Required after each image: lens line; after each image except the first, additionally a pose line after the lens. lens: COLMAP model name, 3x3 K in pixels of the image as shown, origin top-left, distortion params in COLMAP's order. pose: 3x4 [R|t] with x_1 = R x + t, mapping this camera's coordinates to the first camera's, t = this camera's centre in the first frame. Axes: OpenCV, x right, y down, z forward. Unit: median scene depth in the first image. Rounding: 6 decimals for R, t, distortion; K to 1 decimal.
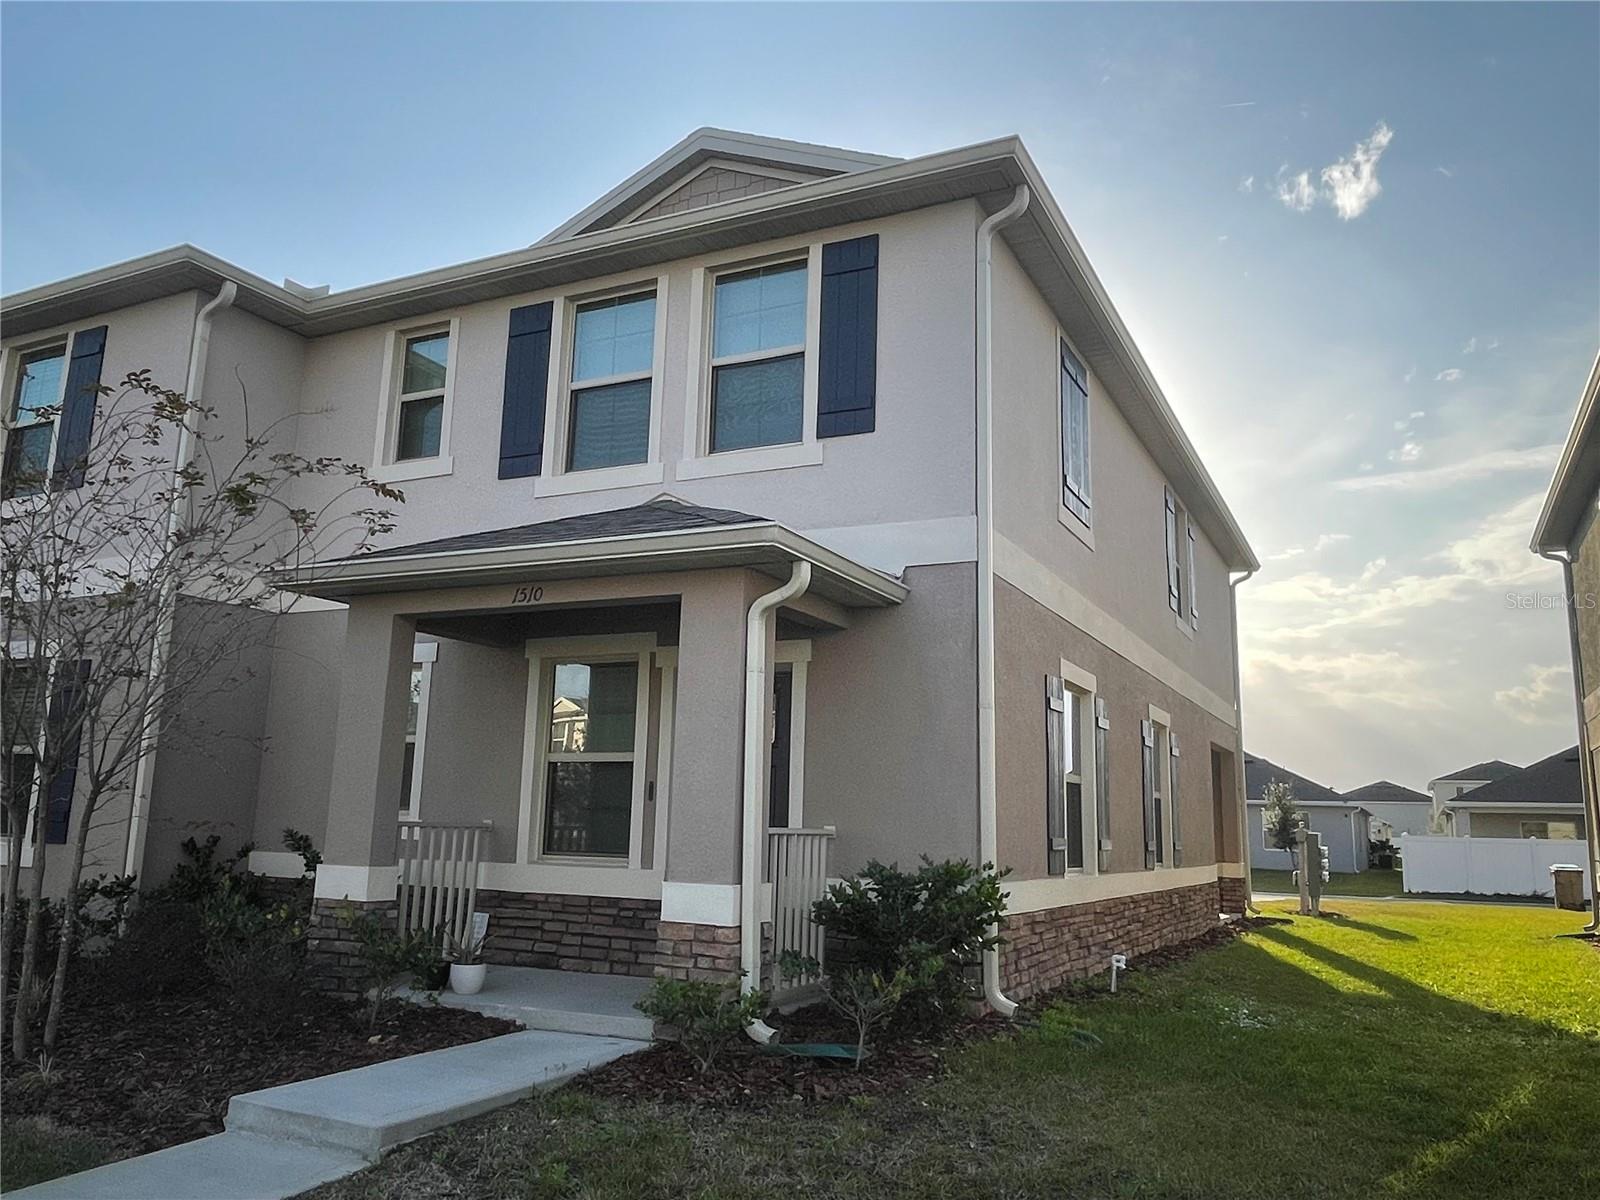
lens RADIAL K [[1205.9, 0, 790.5], [0, 1205.9, 593.3], [0, 0, 1]] dist [-0.006463, -0.004905]
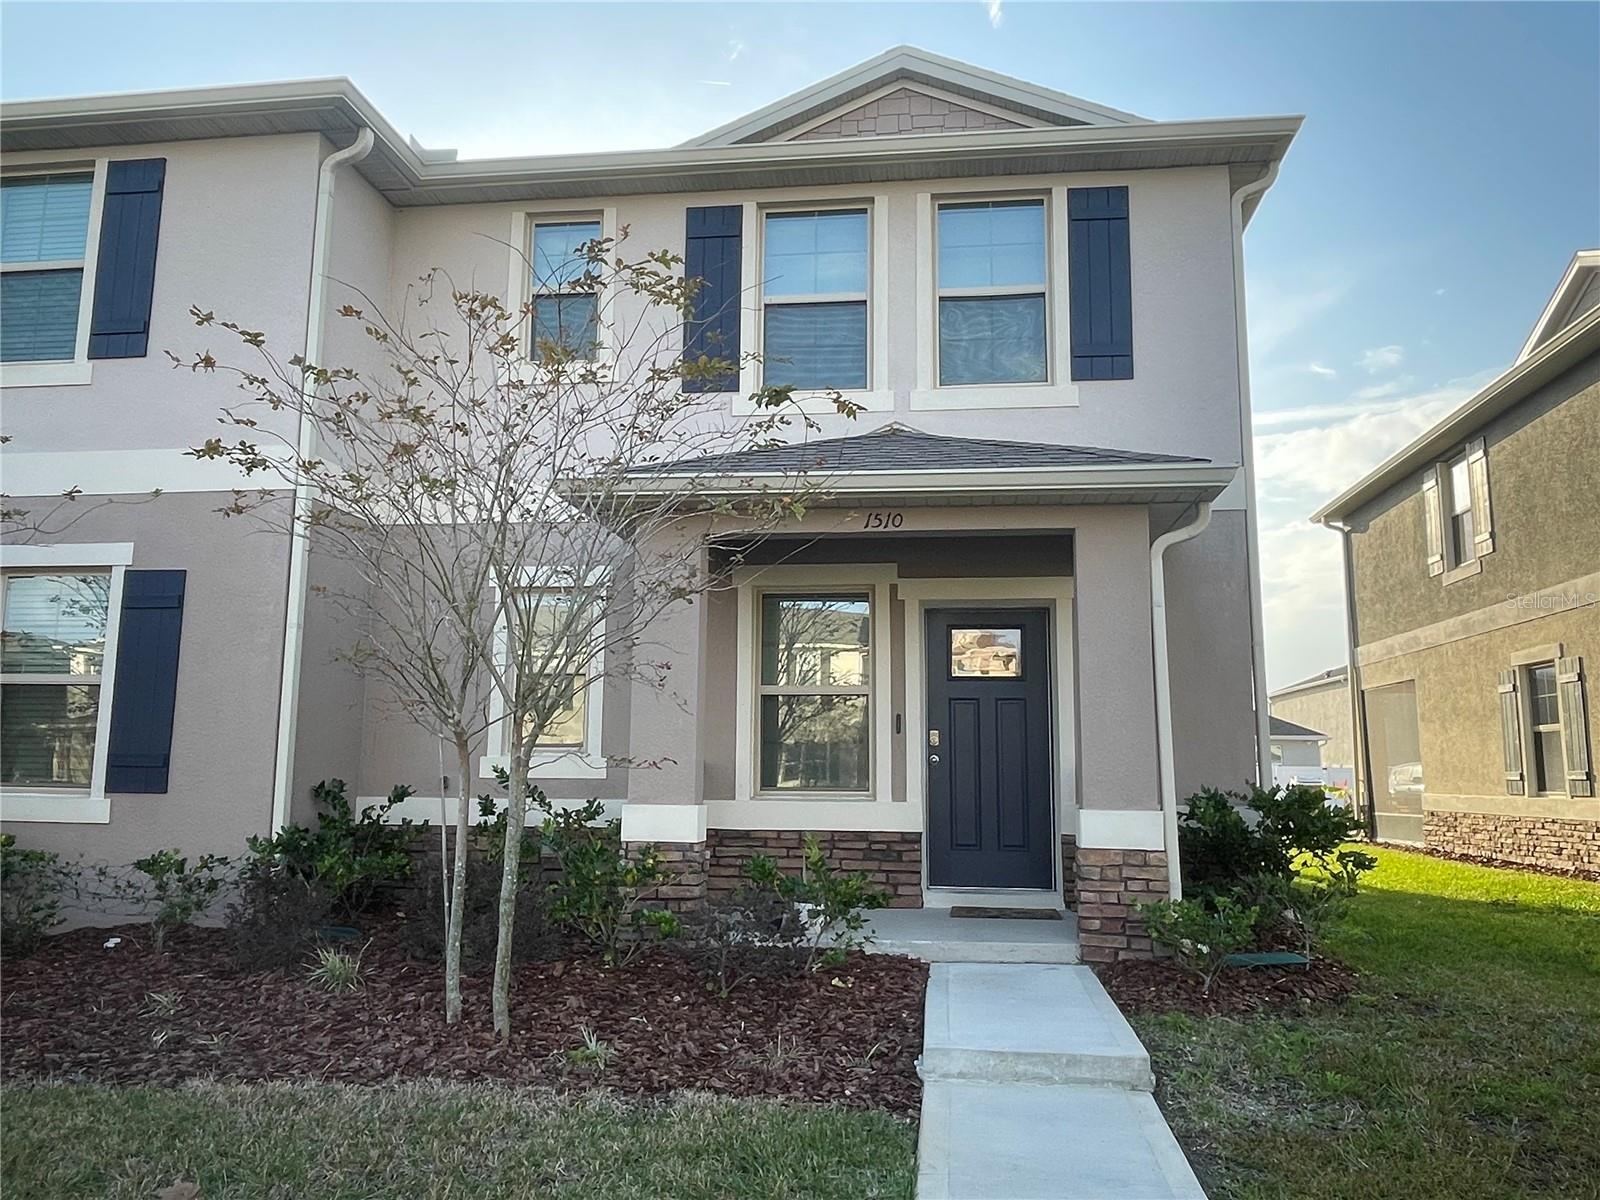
lens RADIAL K [[1205.9, 0, 790.9], [0, 1205.9, 594.9], [0, 0, 1]] dist [-0.006463, -0.004905]
pose [[0.946223, 0.030128, 0.322110, -0.490946], [-0.046768, 0.997934, 0.044044, 0.017997], [-0.320118, -0.056740, 0.945677, 0.092208]]
